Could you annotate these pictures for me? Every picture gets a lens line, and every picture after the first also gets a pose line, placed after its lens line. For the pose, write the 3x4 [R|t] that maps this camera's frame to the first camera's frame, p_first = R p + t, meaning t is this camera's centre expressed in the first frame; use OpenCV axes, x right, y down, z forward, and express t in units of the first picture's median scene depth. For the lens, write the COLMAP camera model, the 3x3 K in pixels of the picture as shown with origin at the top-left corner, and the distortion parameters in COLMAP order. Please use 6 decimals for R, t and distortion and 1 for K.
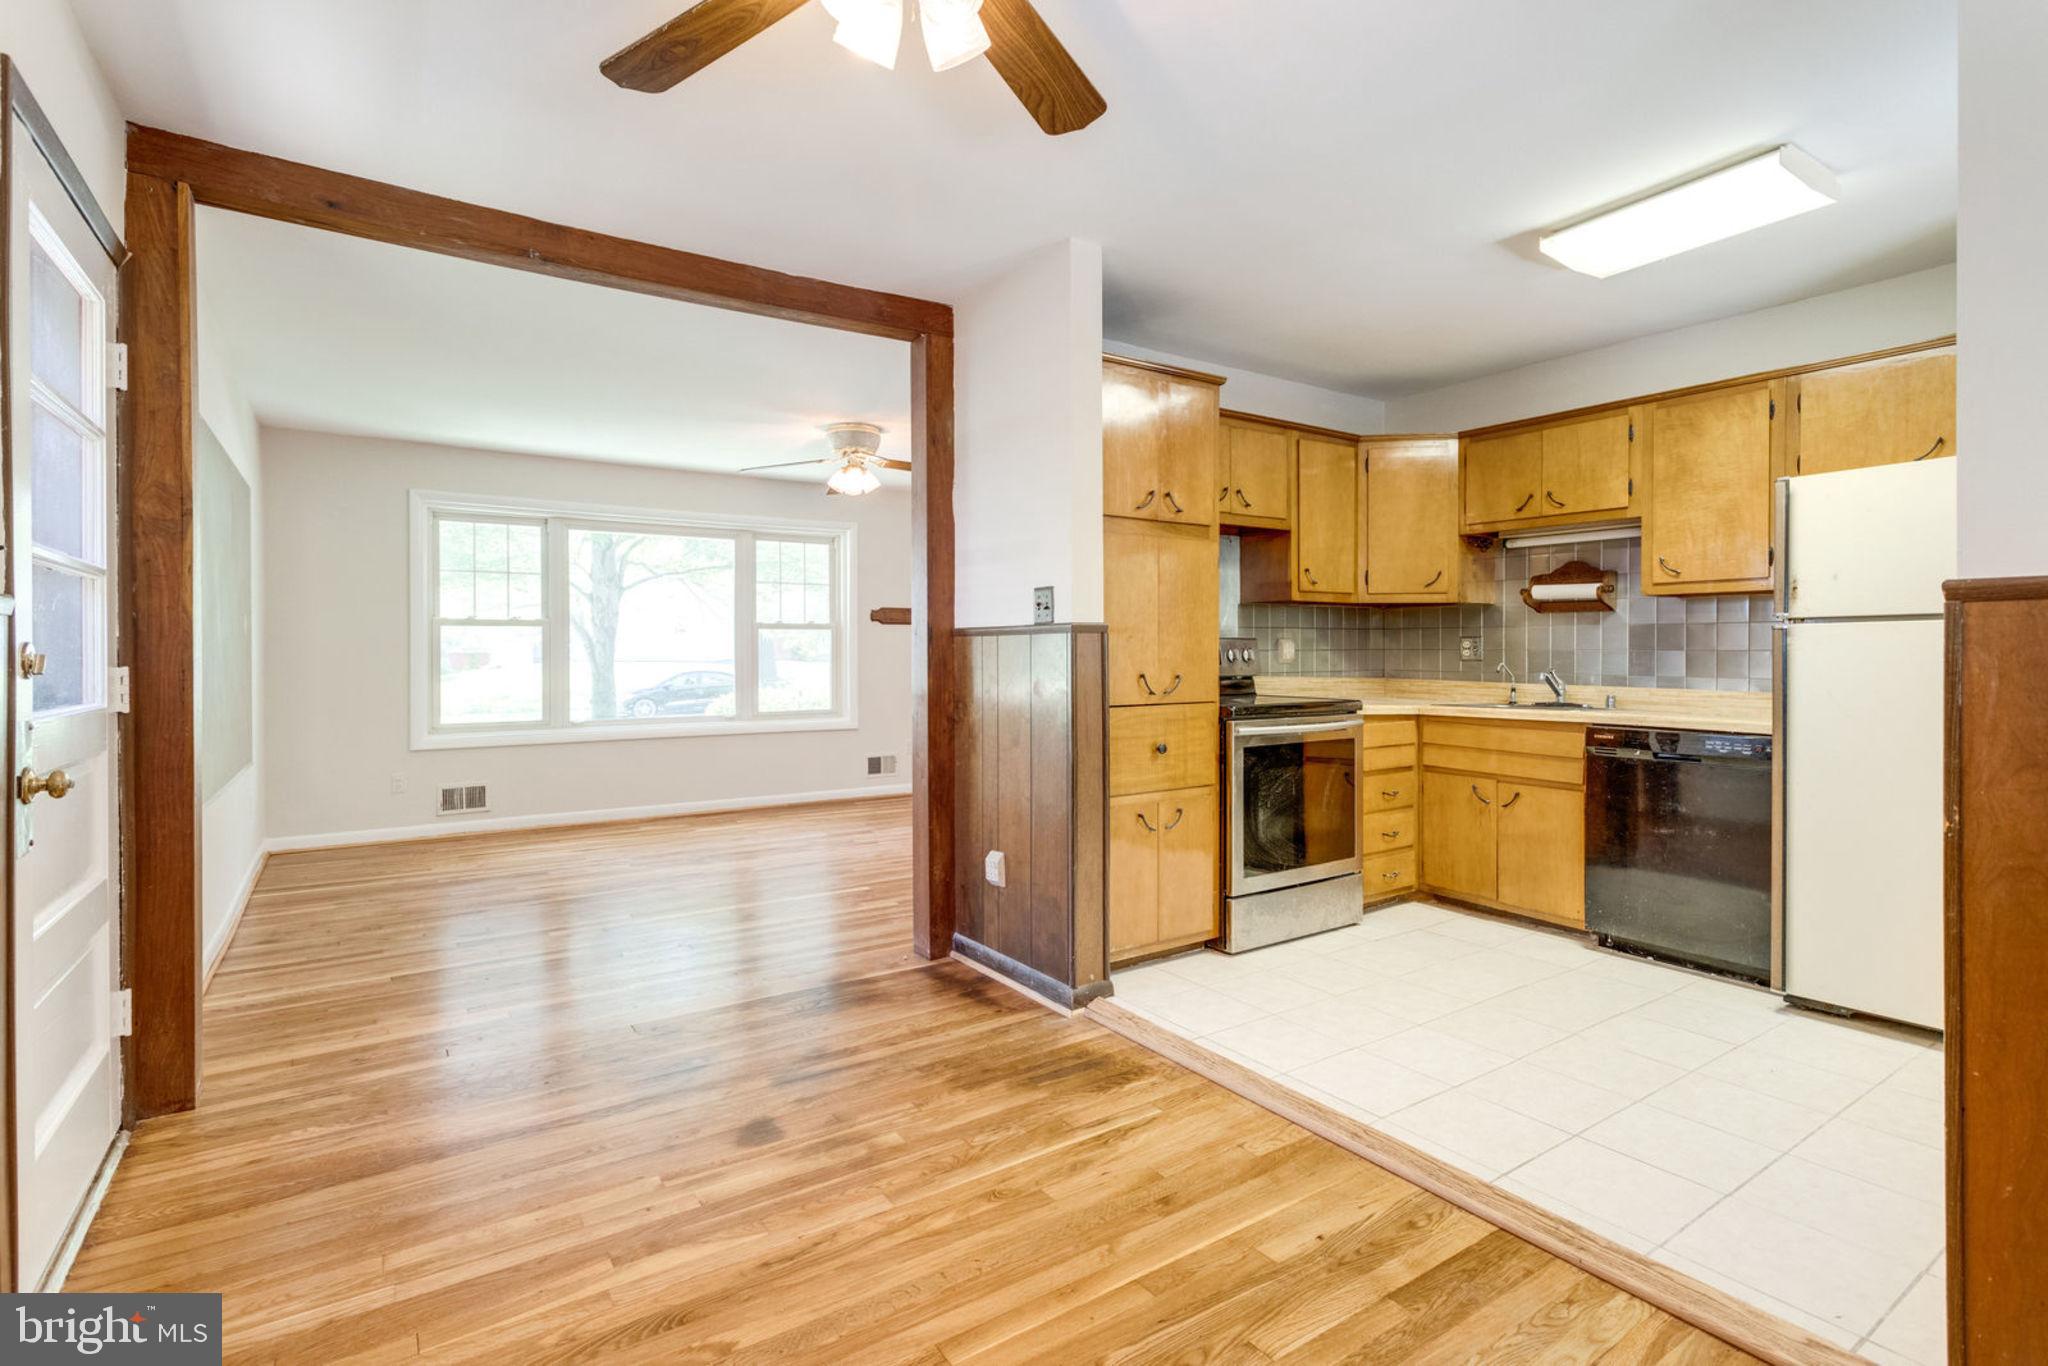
lens RADIAL K [[975.9, 0, 1024.0], [0, 975.9, 666.3], [0, 0, 1]] dist [0.001581, 0.000400]
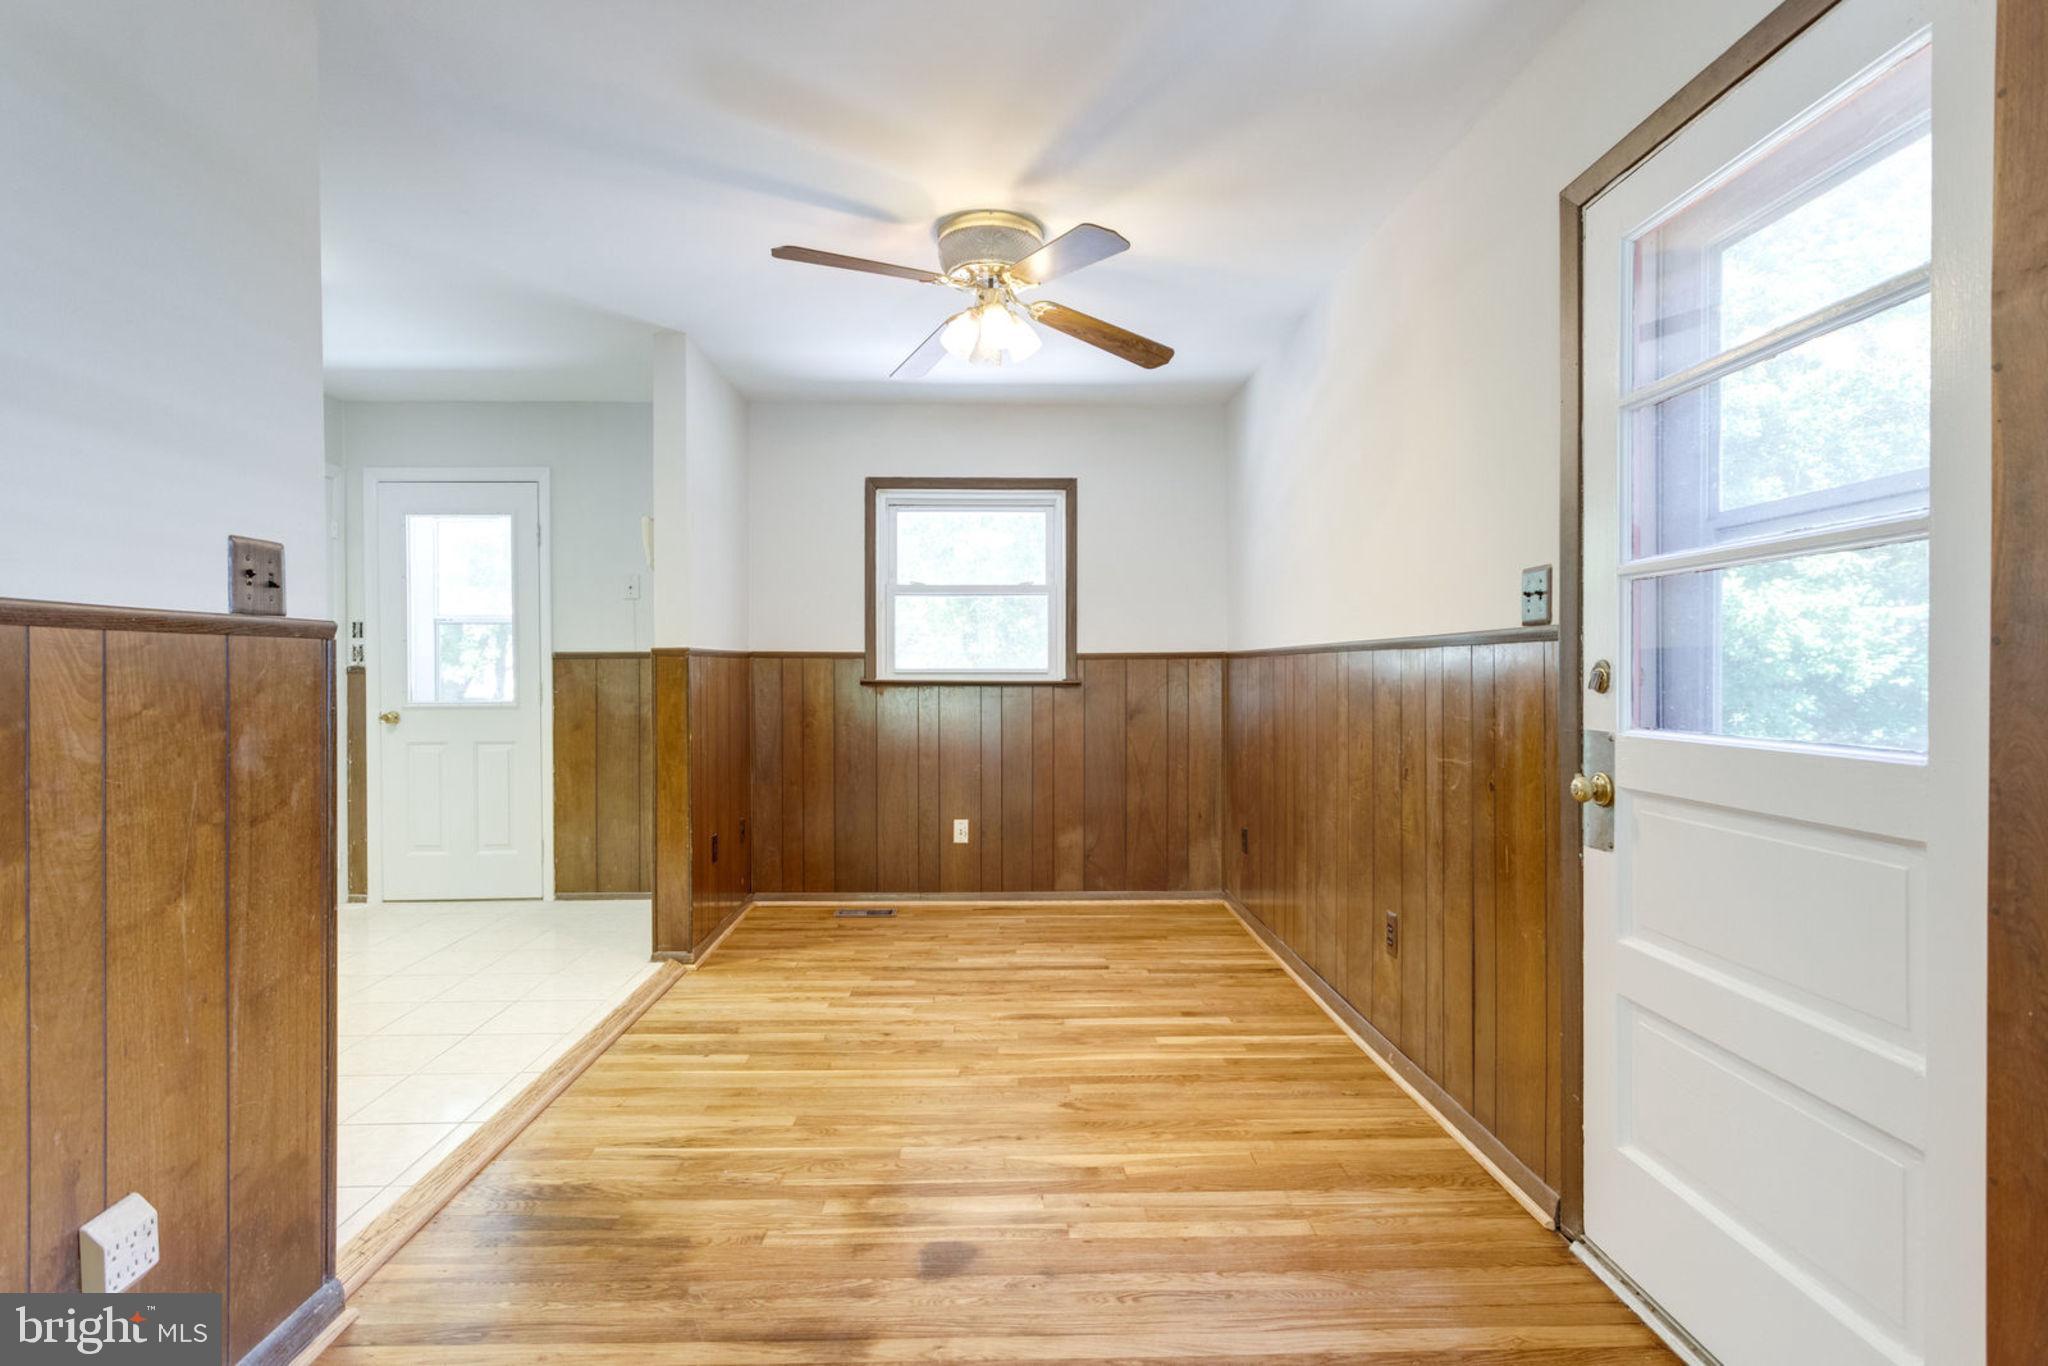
lens RADIAL K [[975.9, 0, 1015.3], [0, 975.9, 677.3], [0, 0, 1]] dist [0.001581, 0.000400]
pose [[-0.841752, 0.002106, 0.539860, -0.335222], [0.013204, 0.999774, 0.016689, -0.010105], [-0.539703, 0.021176, -0.841589, 0.723808]]
